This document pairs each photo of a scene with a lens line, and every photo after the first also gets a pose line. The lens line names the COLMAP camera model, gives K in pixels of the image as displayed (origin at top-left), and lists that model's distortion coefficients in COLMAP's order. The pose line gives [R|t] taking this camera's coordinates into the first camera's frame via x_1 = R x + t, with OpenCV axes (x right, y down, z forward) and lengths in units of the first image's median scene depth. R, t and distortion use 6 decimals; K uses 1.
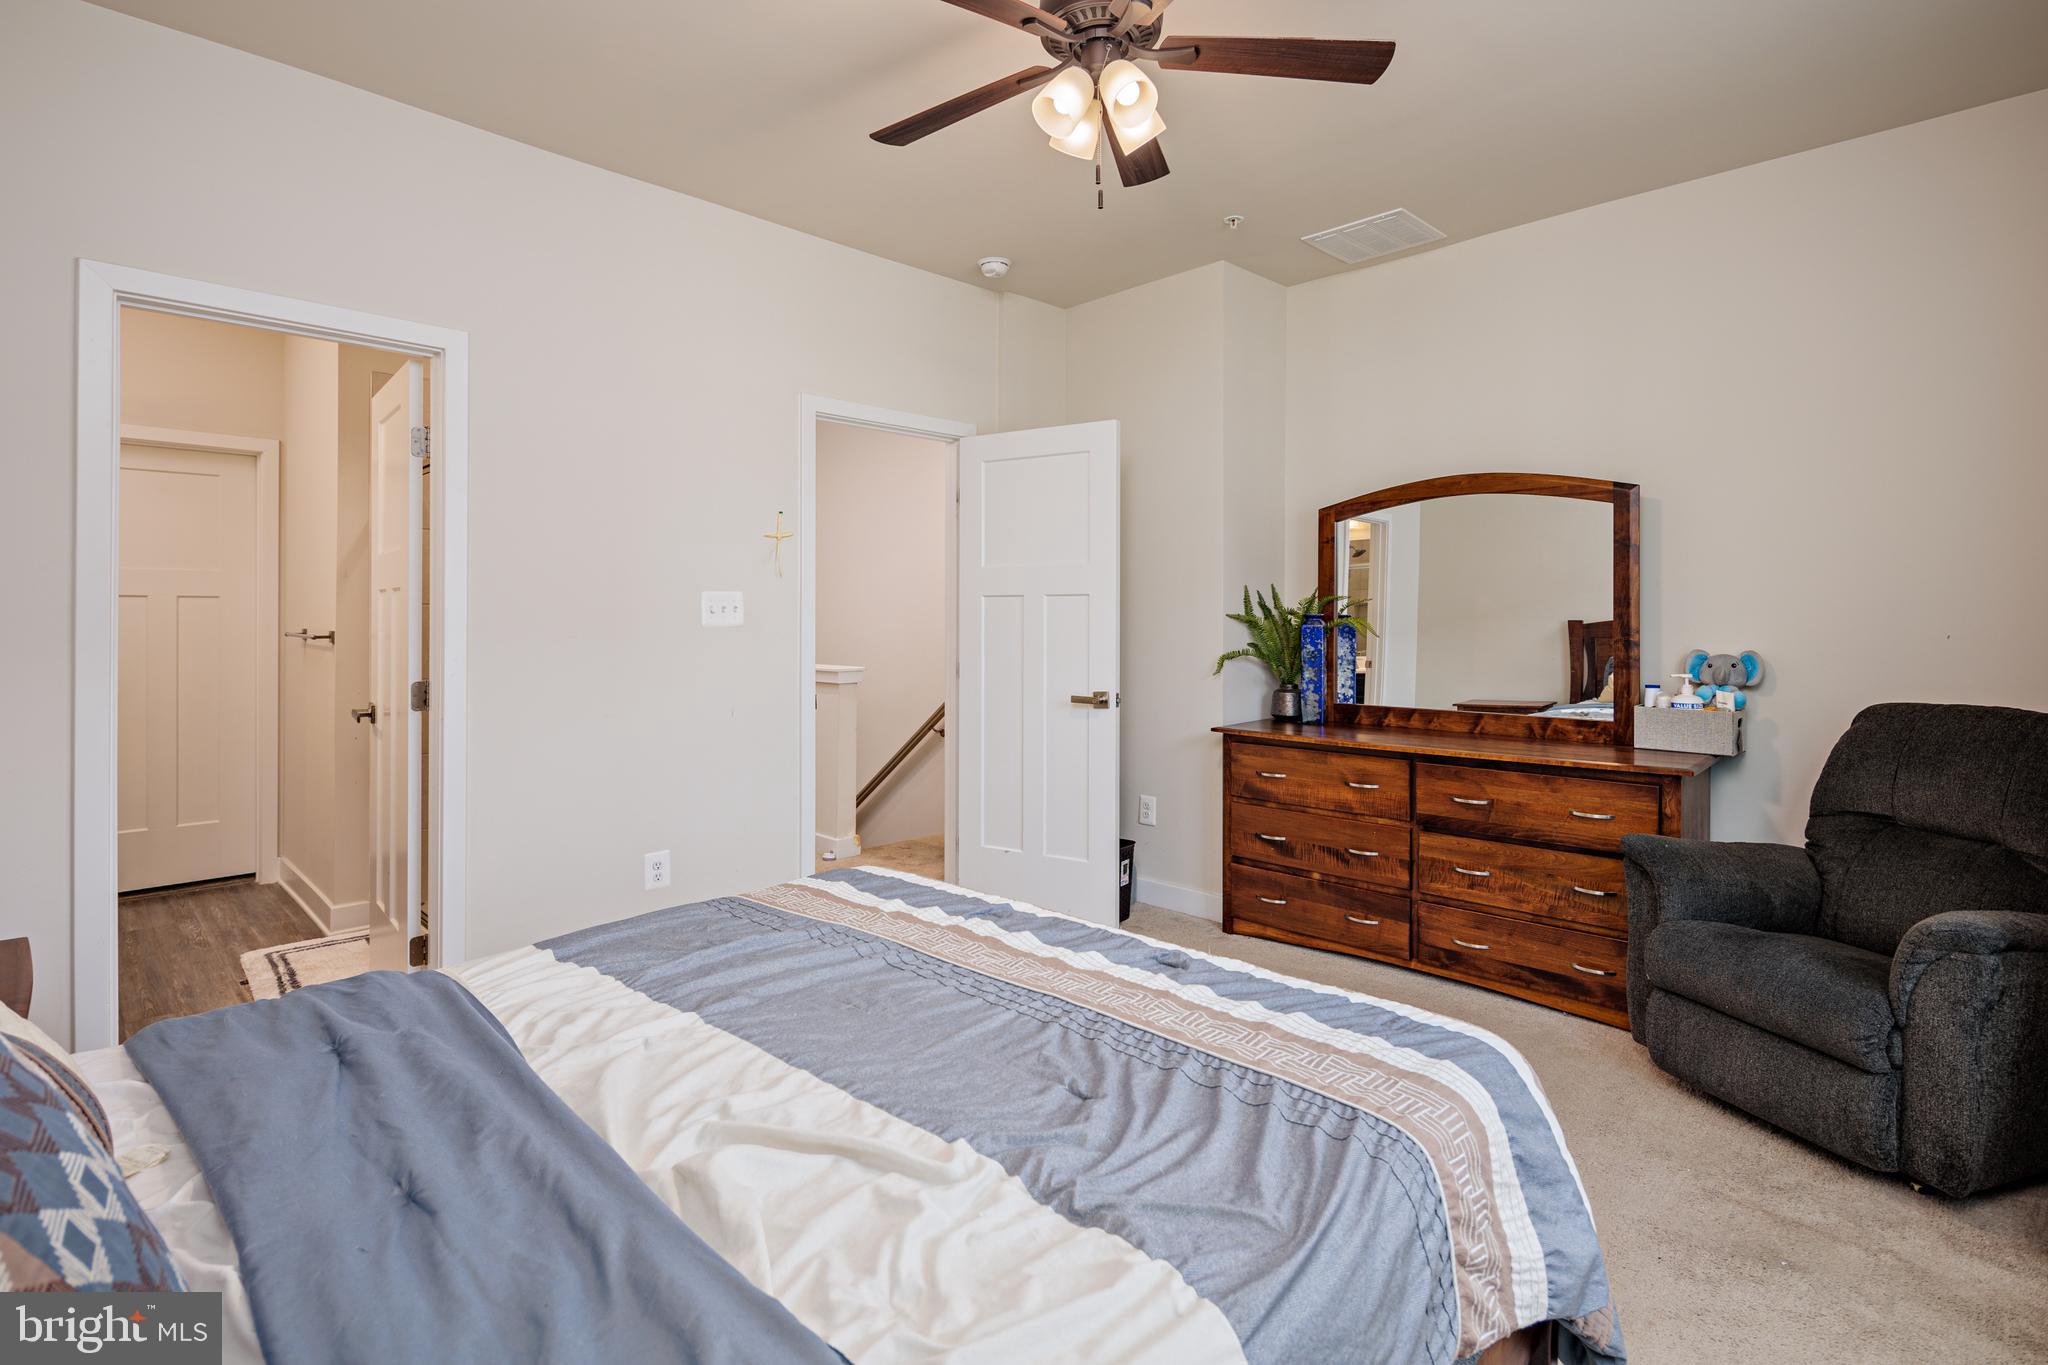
lens RADIAL K [[995.3, 0, 993.3], [0, 995.3, 614.6], [0, 0, 1]] dist [0.007847, -0.006308]
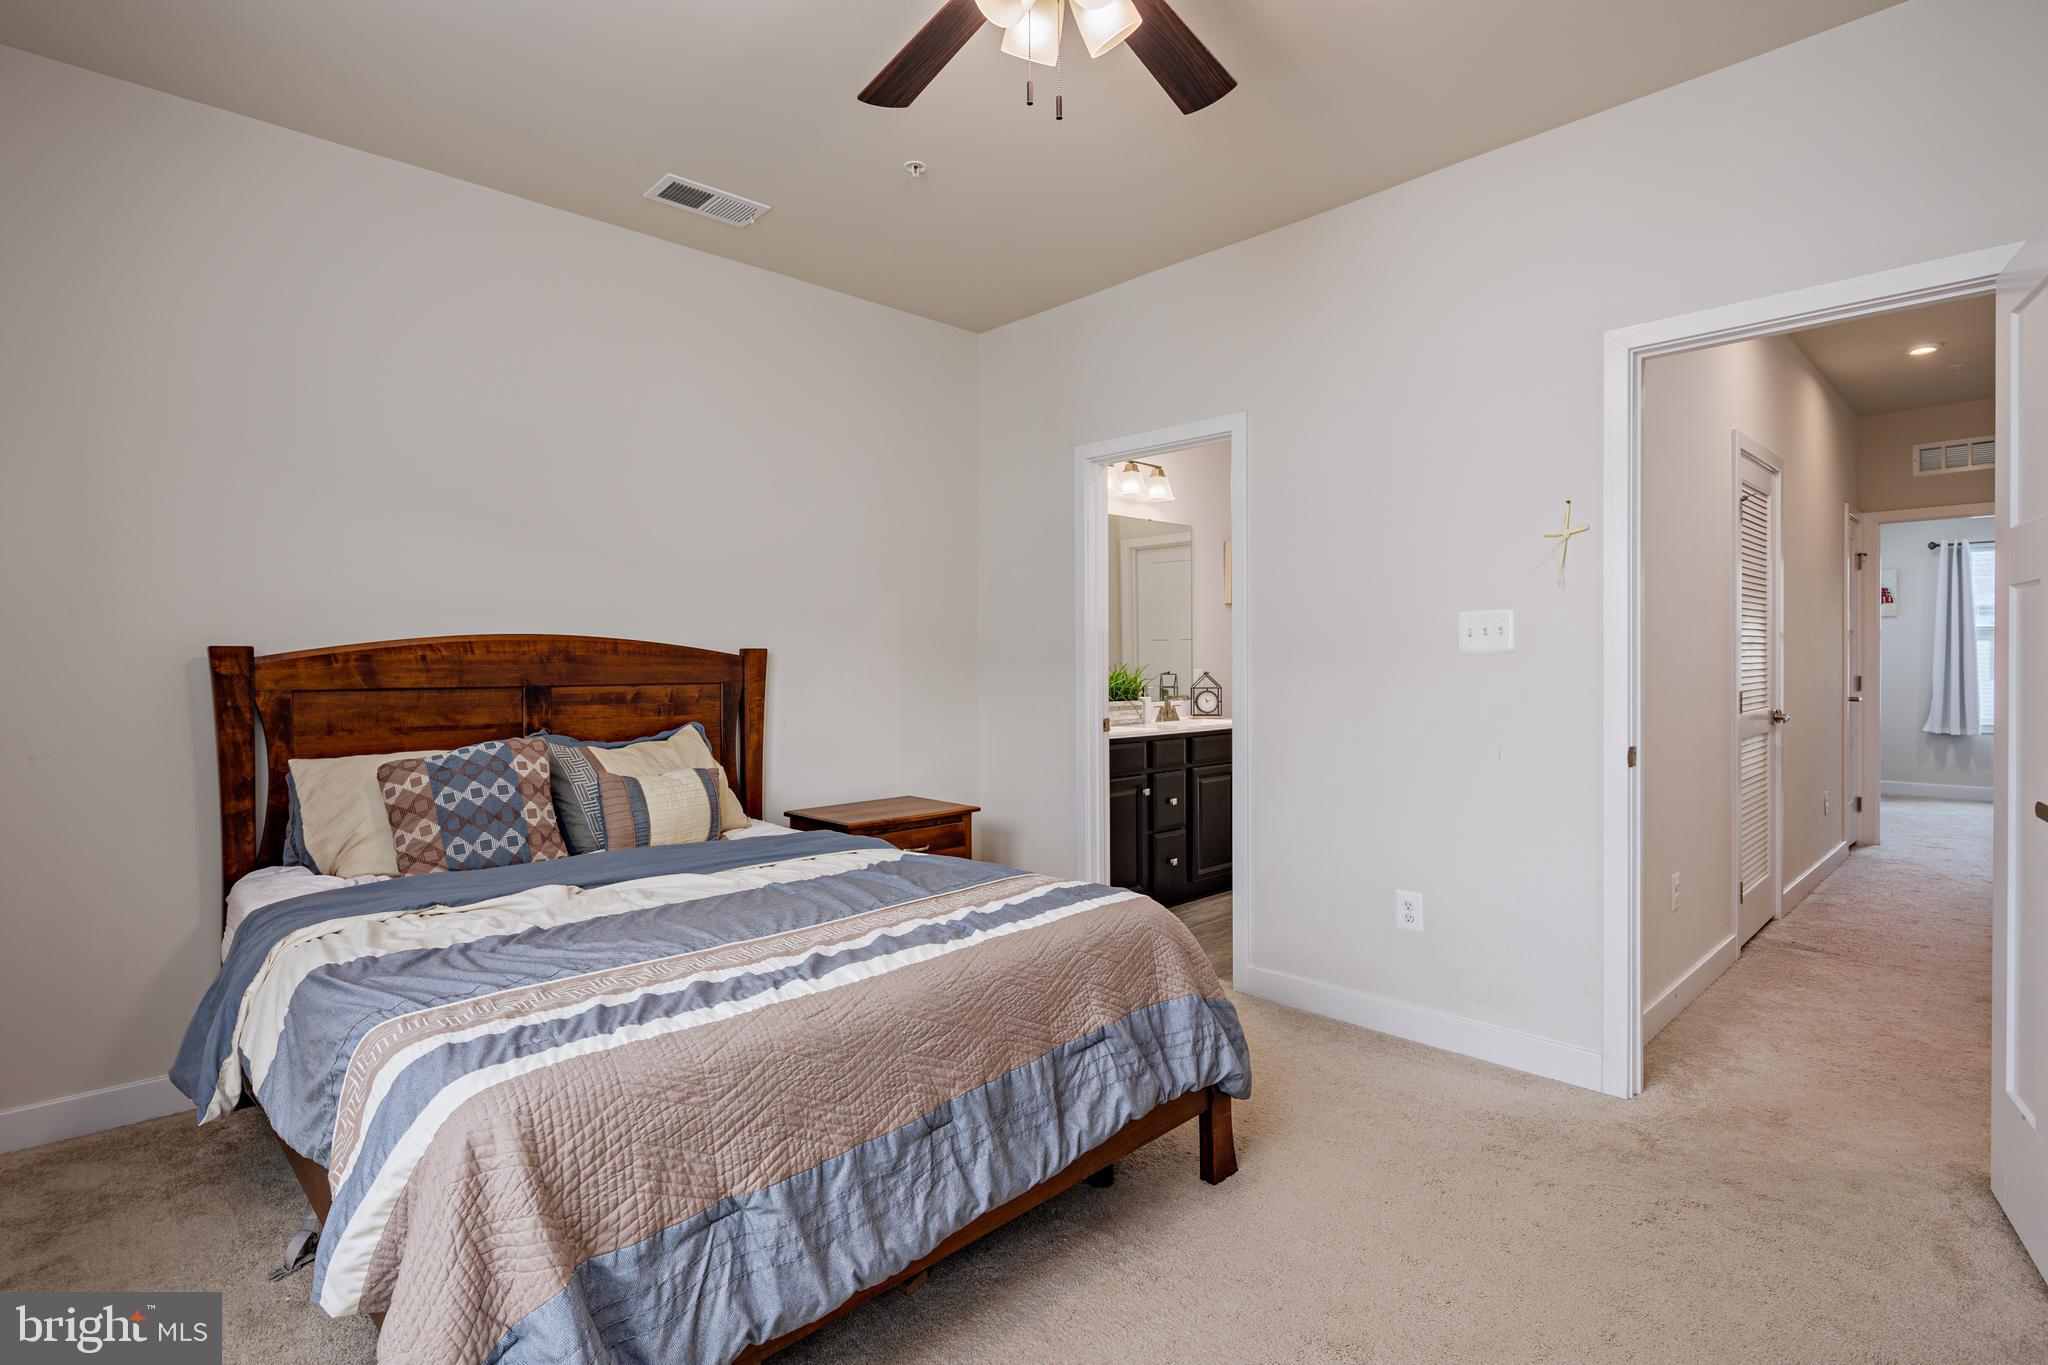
lens RADIAL K [[995.3, 0, 1018.8], [0, 995.3, 673.7], [0, 0, 1]] dist [0.007847, -0.006308]
pose [[0.014086, 0.011269, -0.999837, 0.510196], [0.006379, 0.999915, 0.011359, 0.016320], [0.999880, -0.006538, 0.014013, 0.527167]]
